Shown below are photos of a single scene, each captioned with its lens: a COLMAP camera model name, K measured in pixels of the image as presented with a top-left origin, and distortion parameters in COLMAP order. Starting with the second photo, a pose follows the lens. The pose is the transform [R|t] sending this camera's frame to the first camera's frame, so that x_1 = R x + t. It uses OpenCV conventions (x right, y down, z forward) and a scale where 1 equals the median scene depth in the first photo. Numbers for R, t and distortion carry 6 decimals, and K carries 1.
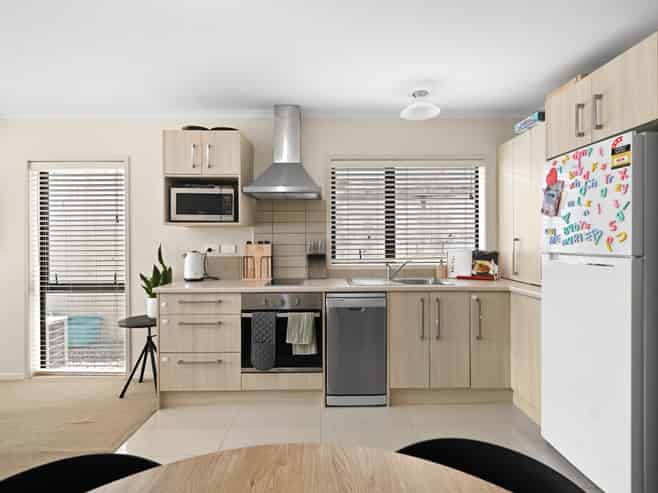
lens RADIAL K [[342.1, 0, 328.4], [0, 342.1, 242.9], [0, 0, 1]] dist [-0.004230, -0.000467]
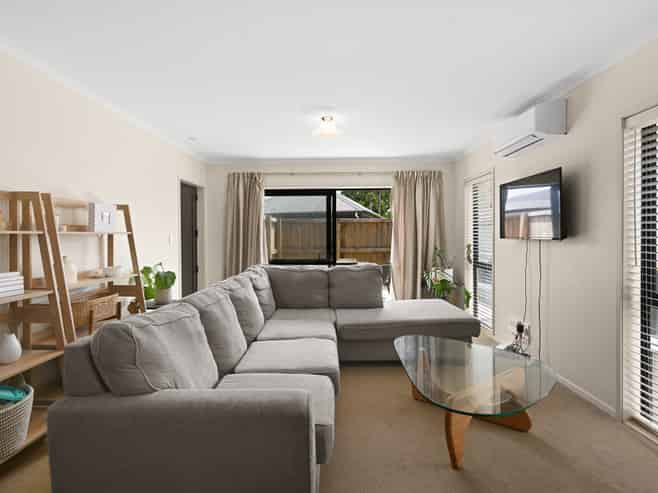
lens RADIAL K [[342.1, 0, 328.4], [0, 342.1, 242.9], [0, 0, 1]] dist [-0.004230, -0.000467]
pose [[-0.015703, 0.027322, -0.999503, -0.162413], [-0.002054, 0.999624, 0.027358, -0.000579], [0.999875, 0.002483, -0.015641, 0.434397]]
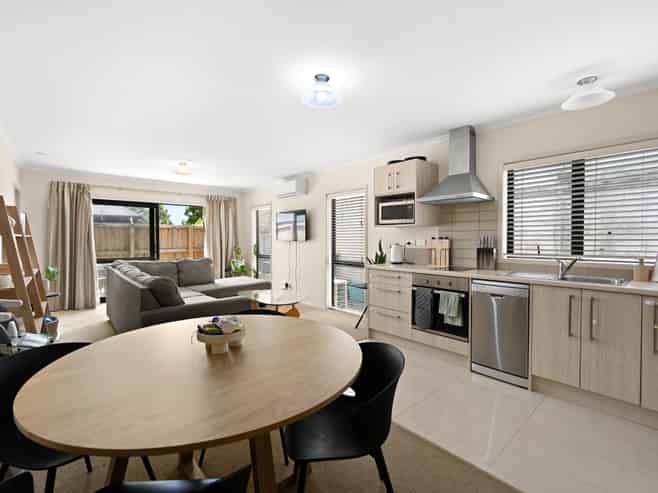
lens RADIAL K [[291.9, 0, 329.0], [0, 291.9, 246.5], [0, 0, 1]] dist [0.000248, -0.000103]
pose [[0.665373, 0.024227, -0.746118, 0.375200], [-0.005432, 0.999604, 0.027614, 0.002426], [0.746491, -0.014321, 0.665241, -0.068877]]
